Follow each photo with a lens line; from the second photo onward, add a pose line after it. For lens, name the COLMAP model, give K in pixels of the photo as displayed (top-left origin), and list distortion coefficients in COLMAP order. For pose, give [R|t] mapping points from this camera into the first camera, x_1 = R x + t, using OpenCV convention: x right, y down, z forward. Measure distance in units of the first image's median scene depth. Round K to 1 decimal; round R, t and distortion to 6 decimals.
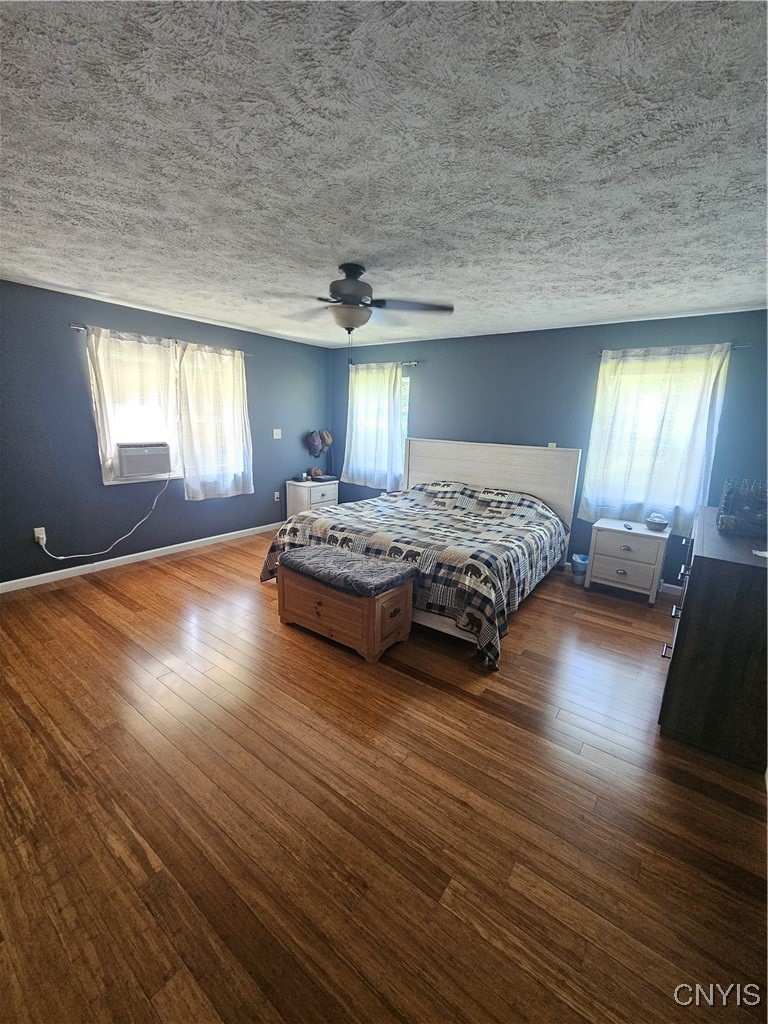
lens RADIAL K [[417.3, 0, 383.9], [0, 417.3, 511.7], [0, 0, 1]] dist [0.001333, 0.000244]
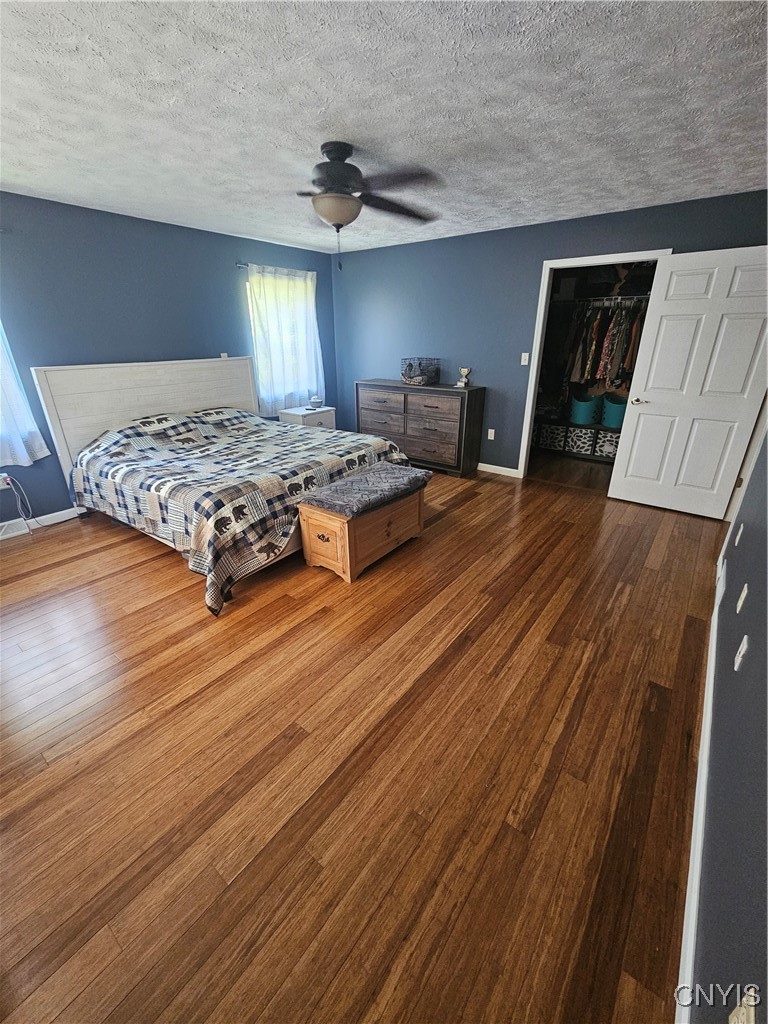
lens RADIAL K [[417.3, 0, 385.6], [0, 417.3, 511.1], [0, 0, 1]] dist [0.001333, 0.000244]
pose [[0.020467, -0.422981, 0.905907, -0.916307], [0.229867, 0.883814, 0.407472, -0.196538], [-0.973007, 0.199899, 0.115318, 0.751610]]
